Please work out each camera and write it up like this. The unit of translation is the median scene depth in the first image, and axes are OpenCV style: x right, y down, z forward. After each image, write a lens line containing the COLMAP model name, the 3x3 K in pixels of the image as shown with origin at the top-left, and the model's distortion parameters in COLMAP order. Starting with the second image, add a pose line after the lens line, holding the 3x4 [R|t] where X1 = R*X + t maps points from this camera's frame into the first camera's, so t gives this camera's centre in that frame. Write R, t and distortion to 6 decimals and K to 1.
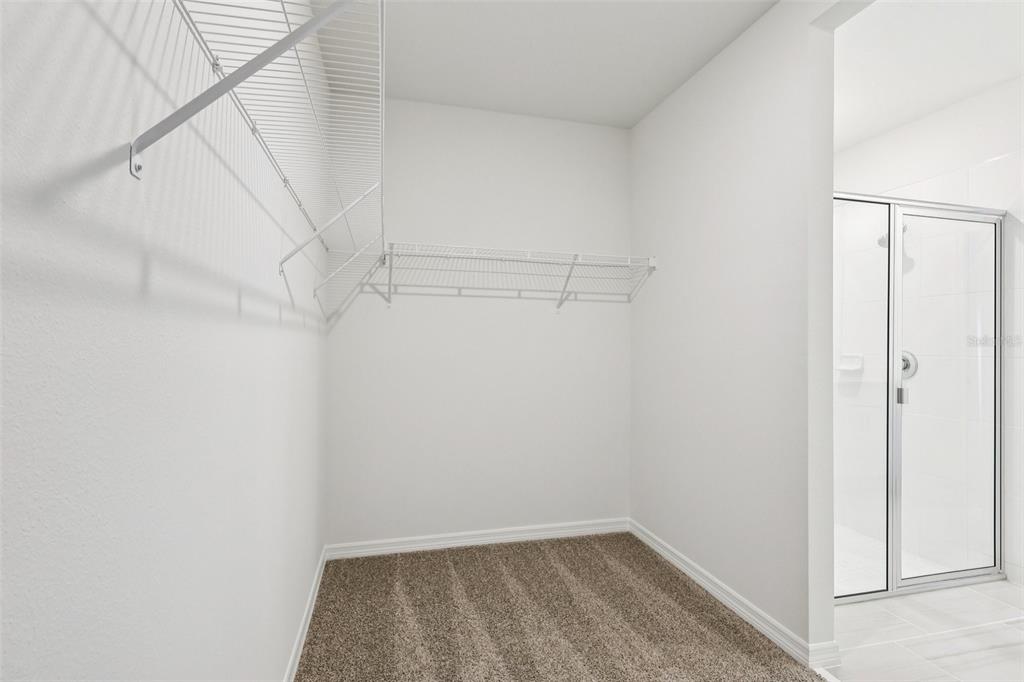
lens RADIAL K [[493.2, 0, 513.0], [0, 493.2, 342.9], [0, 0, 1]] dist [0.007291, -0.002071]
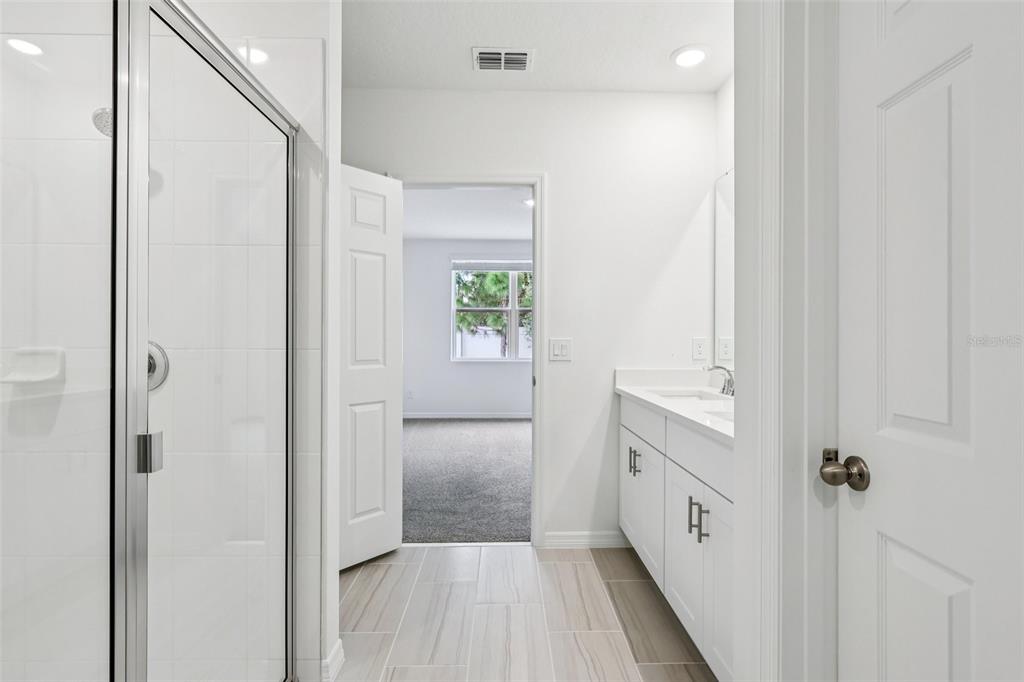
lens RADIAL K [[493.2, 0, 515.9], [0, 493.2, 334.7], [0, 0, 1]] dist [0.007291, -0.002071]
pose [[0.241240, 0.000951, 0.970465, 0.381915], [0.000725, 0.999999, -0.001160, 0.011877], [-0.970465, 0.000984, 0.241239, 0.500965]]
